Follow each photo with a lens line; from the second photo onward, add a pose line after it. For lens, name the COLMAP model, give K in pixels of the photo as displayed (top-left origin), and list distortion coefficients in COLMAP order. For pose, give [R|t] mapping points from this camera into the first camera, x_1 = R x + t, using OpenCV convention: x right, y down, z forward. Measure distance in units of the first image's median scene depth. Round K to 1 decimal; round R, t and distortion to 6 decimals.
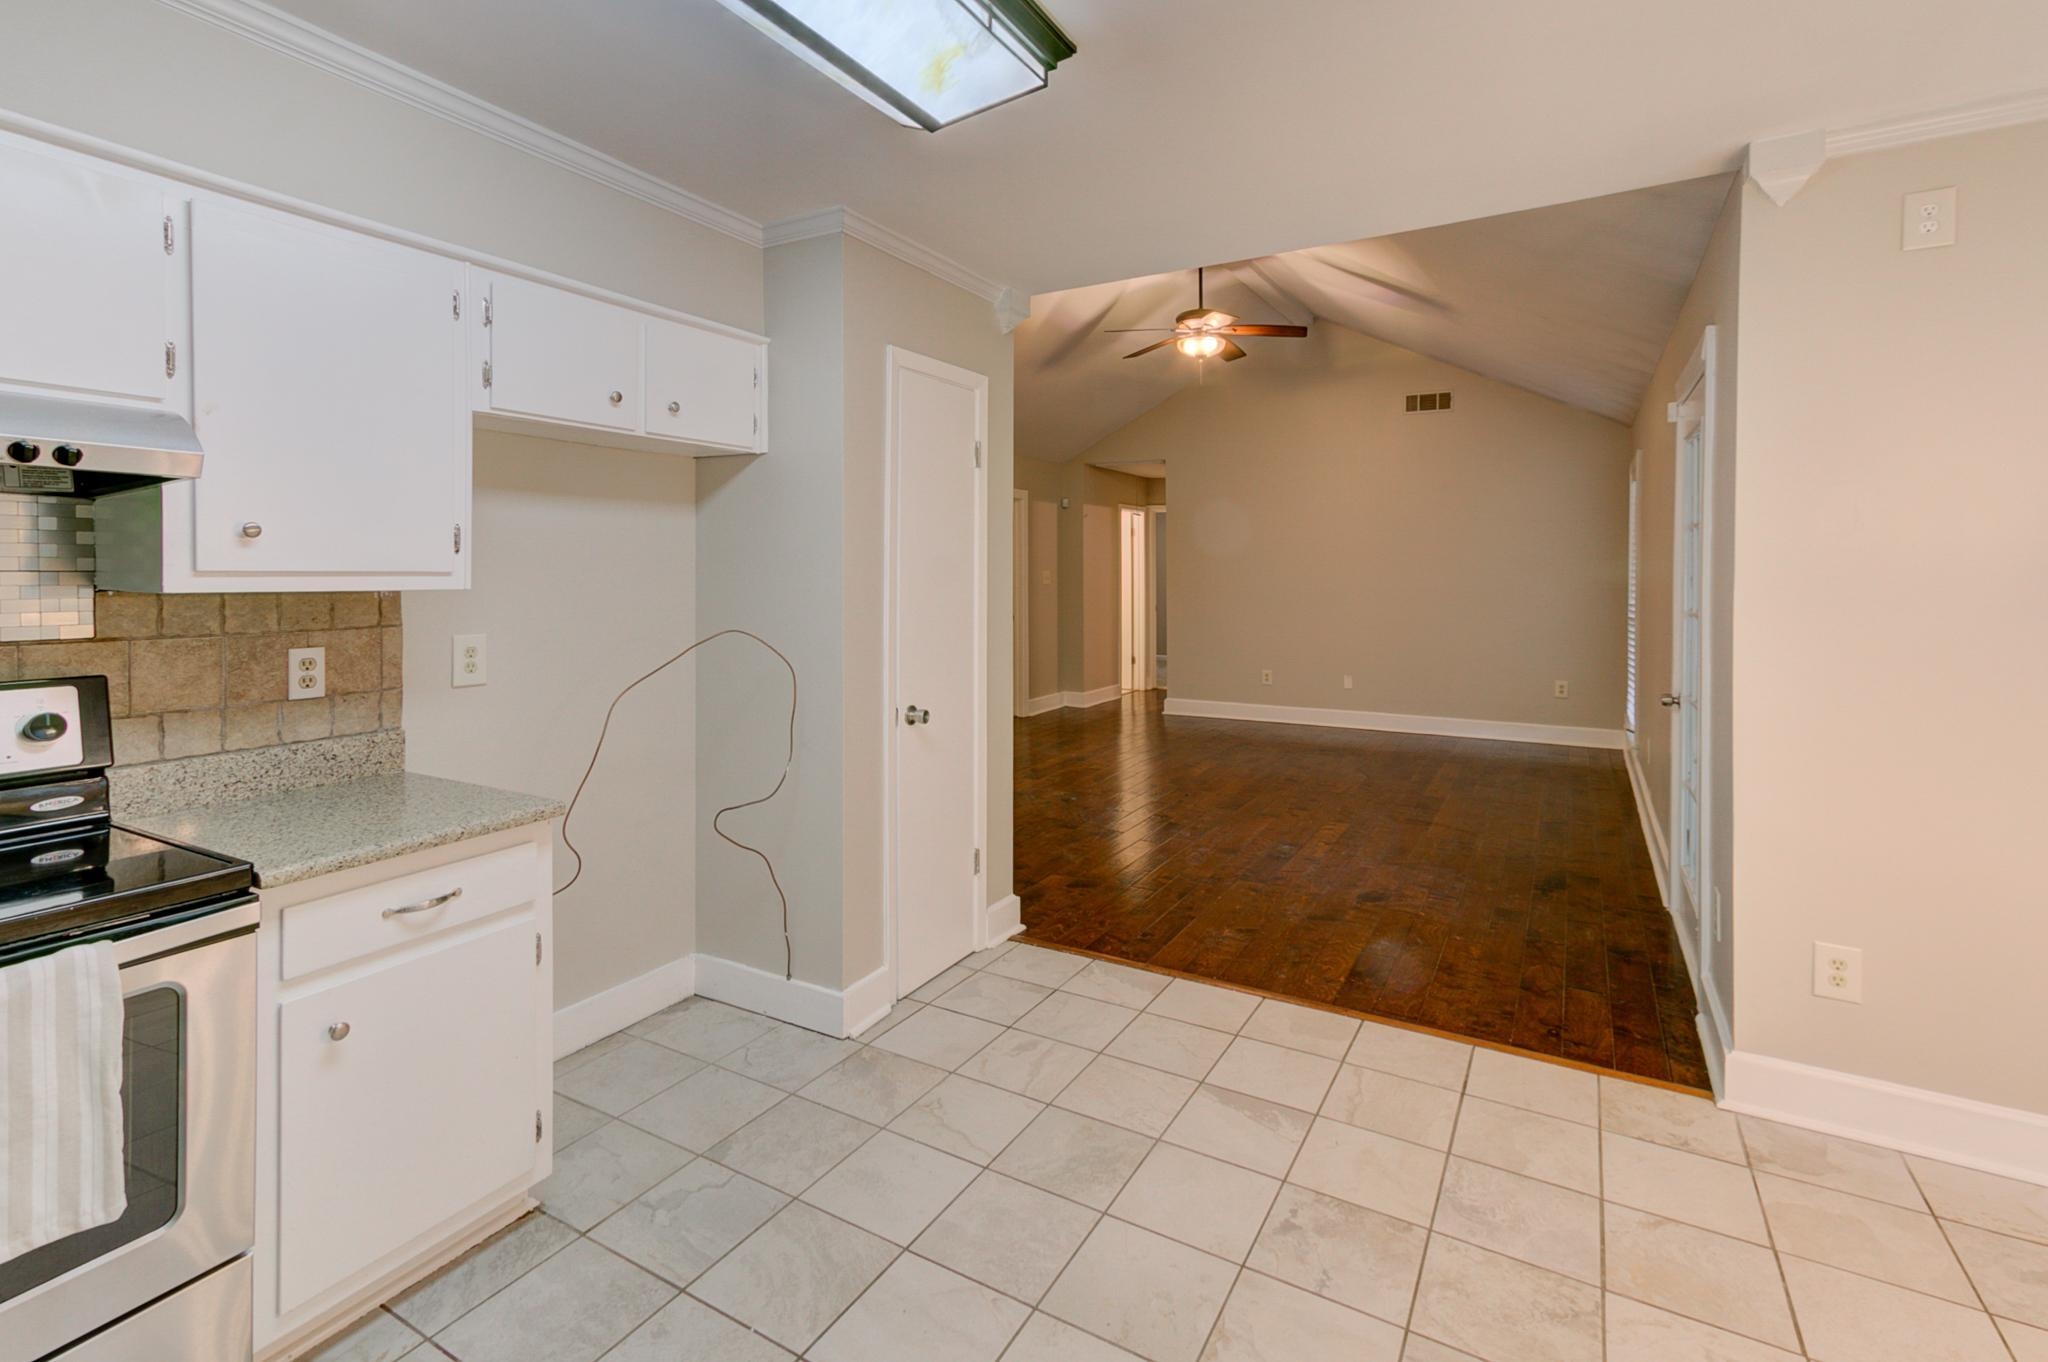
lens RADIAL K [[954.3, 0, 1025.0], [0, 954.3, 562.8], [0, 0, 1]] dist [0.019548, -0.000420]
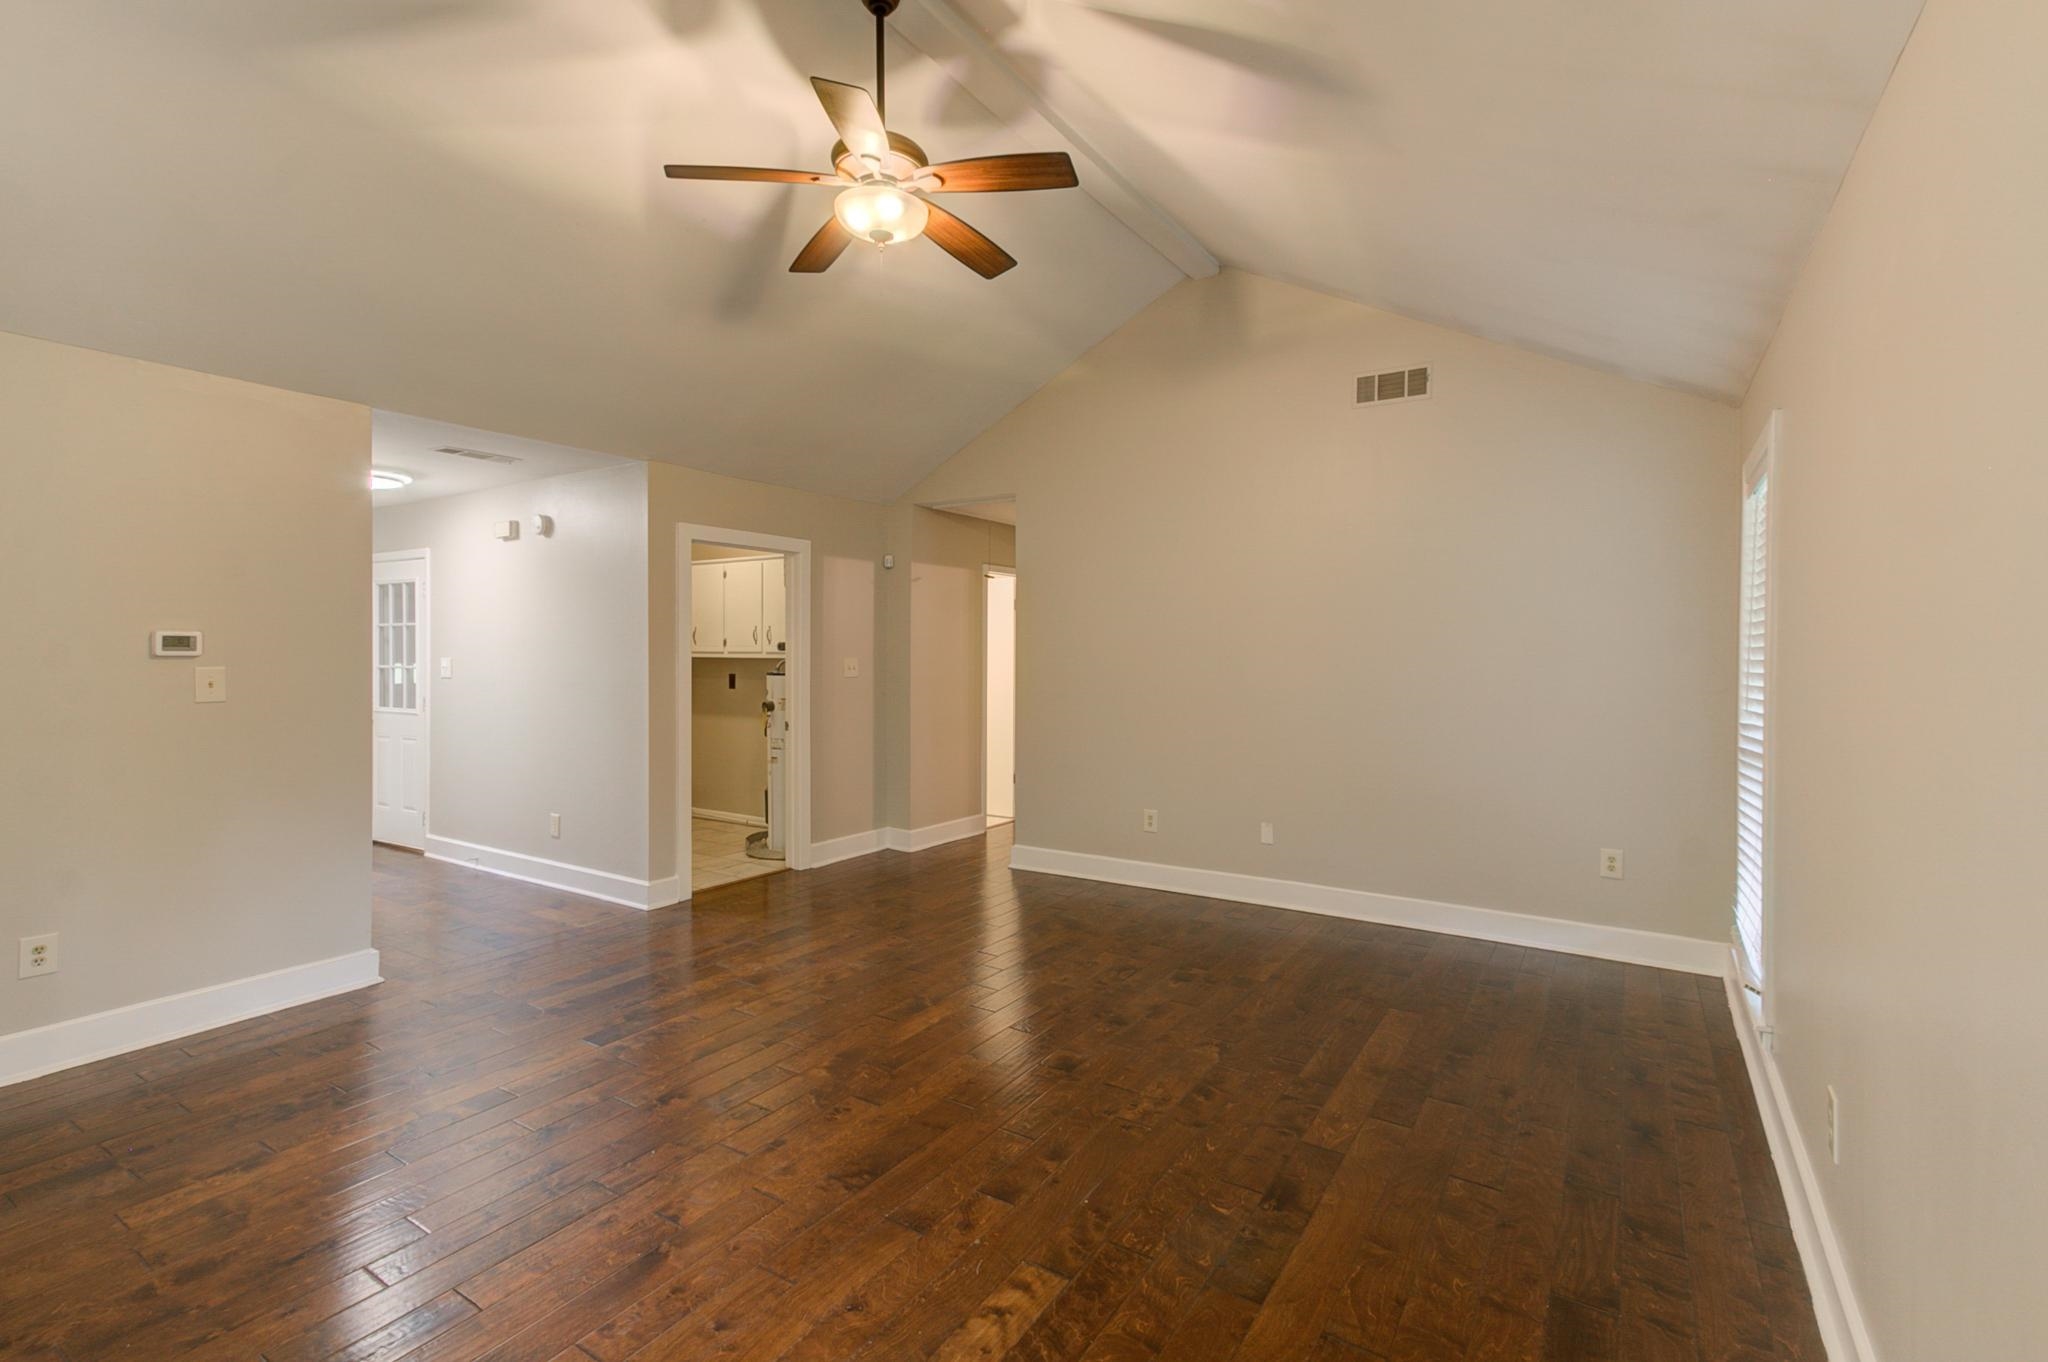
lens RADIAL K [[917.9, 0, 1025.9], [0, 917.9, 655.7], [0, 0, 1]] dist [0.018626, -0.004201]
pose [[0.998204, 0.002580, -0.059854, 0.754913], [-0.002088, 0.999963, 0.008296, 0.004869], [0.059873, -0.008156, 0.998173, 1.334671]]
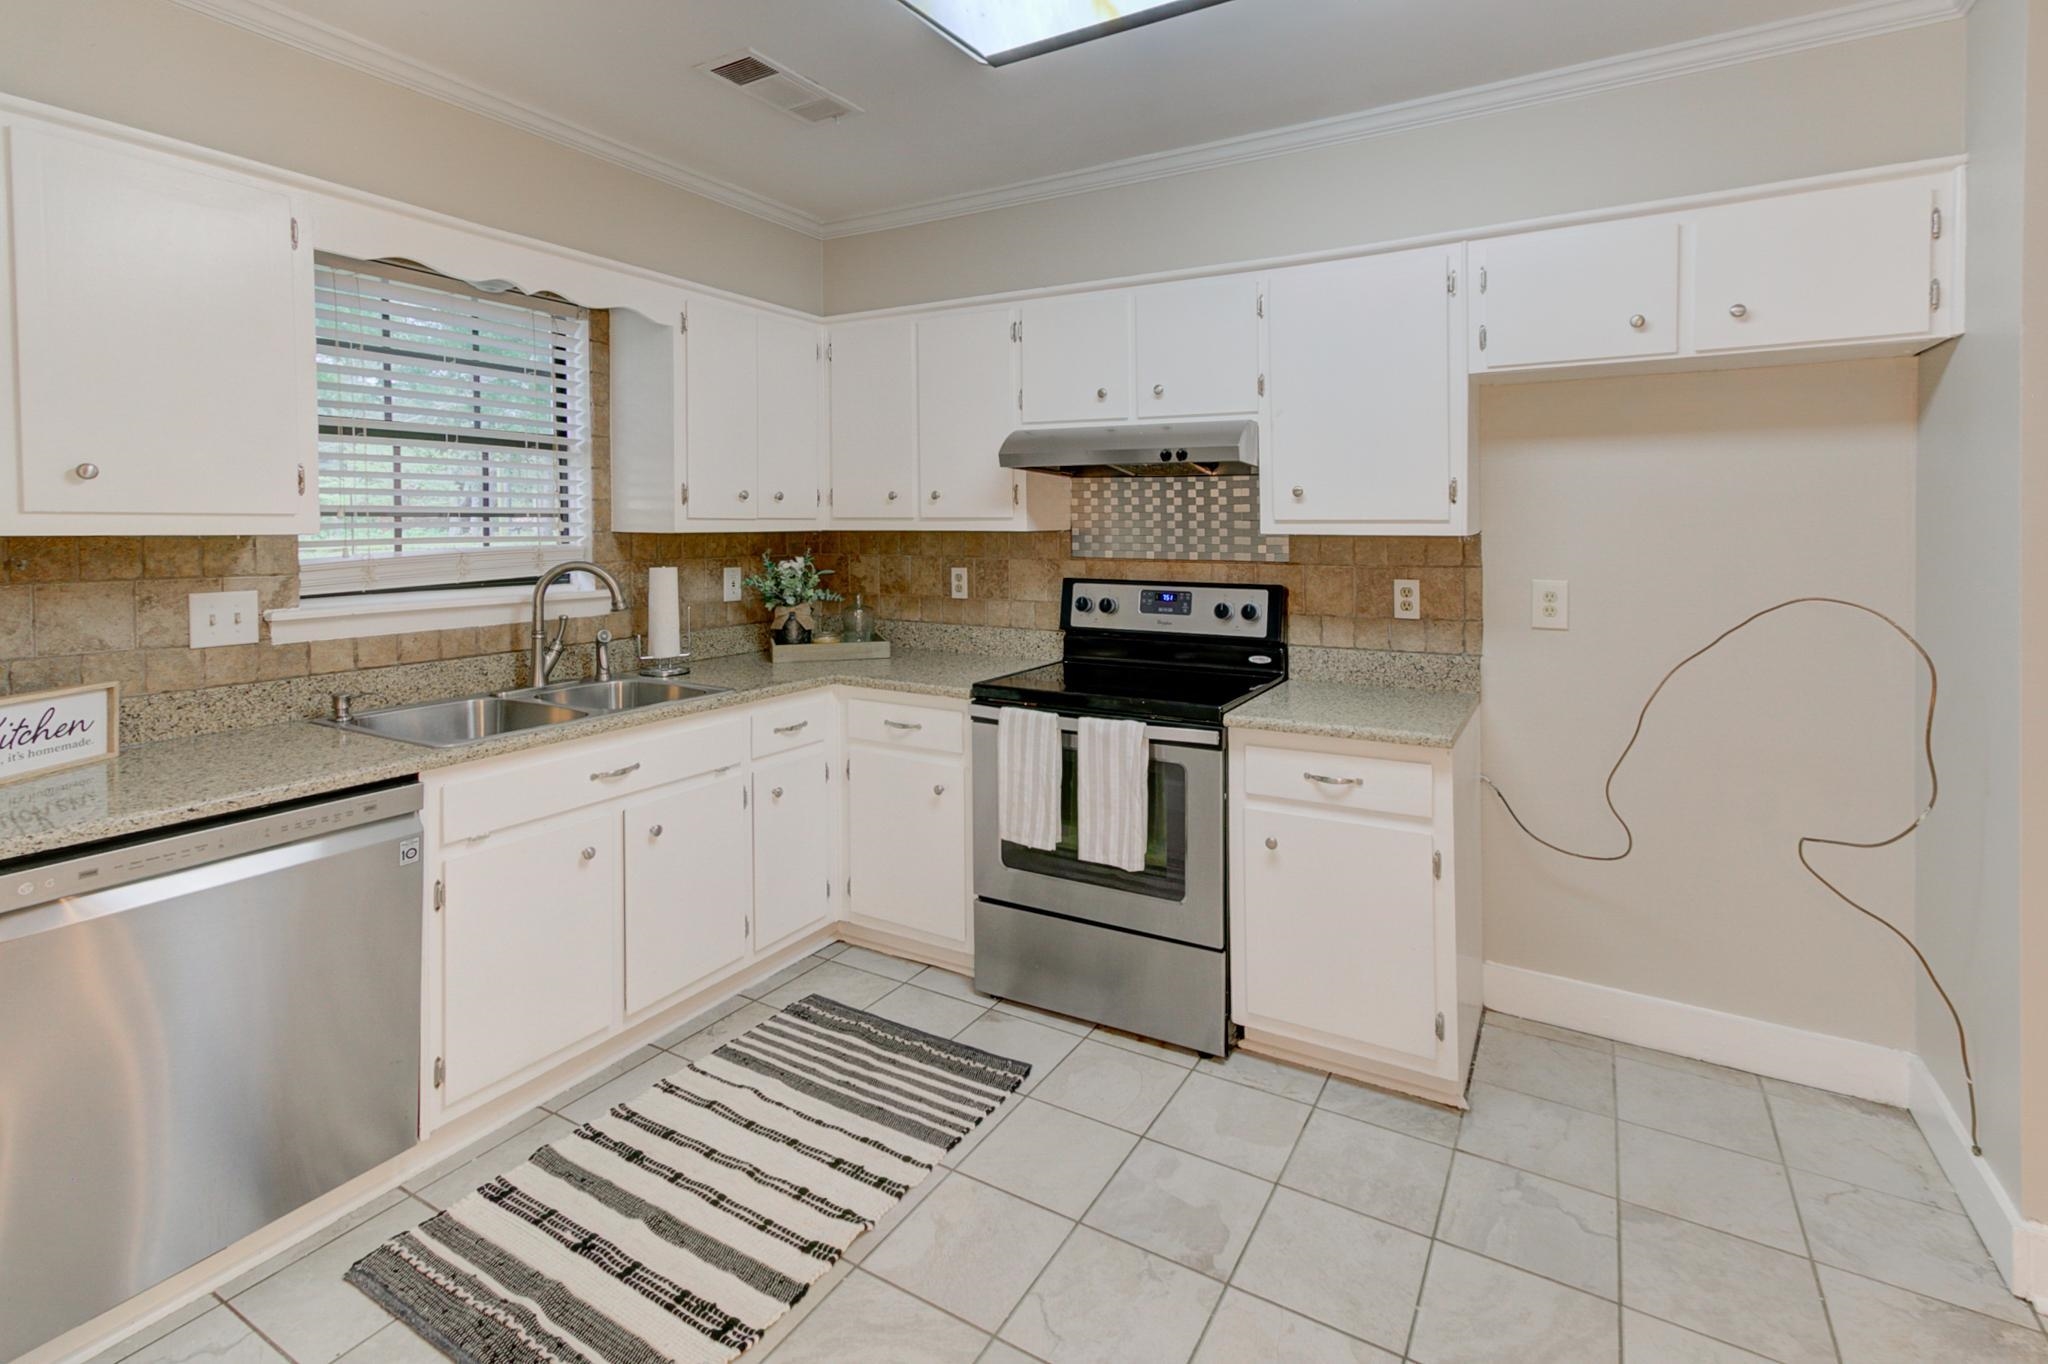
lens RADIAL K [[1000.2, 0, 1060.2], [0, 1000.2, 538.5], [0, 0, 1]] dist [0.003018, 0.001356]
pose [[-0.014829, 0.013585, -0.999798, 0.485207], [0.012560, 0.999831, 0.013399, 0.008292], [0.999811, -0.012359, -0.014998, 0.459535]]
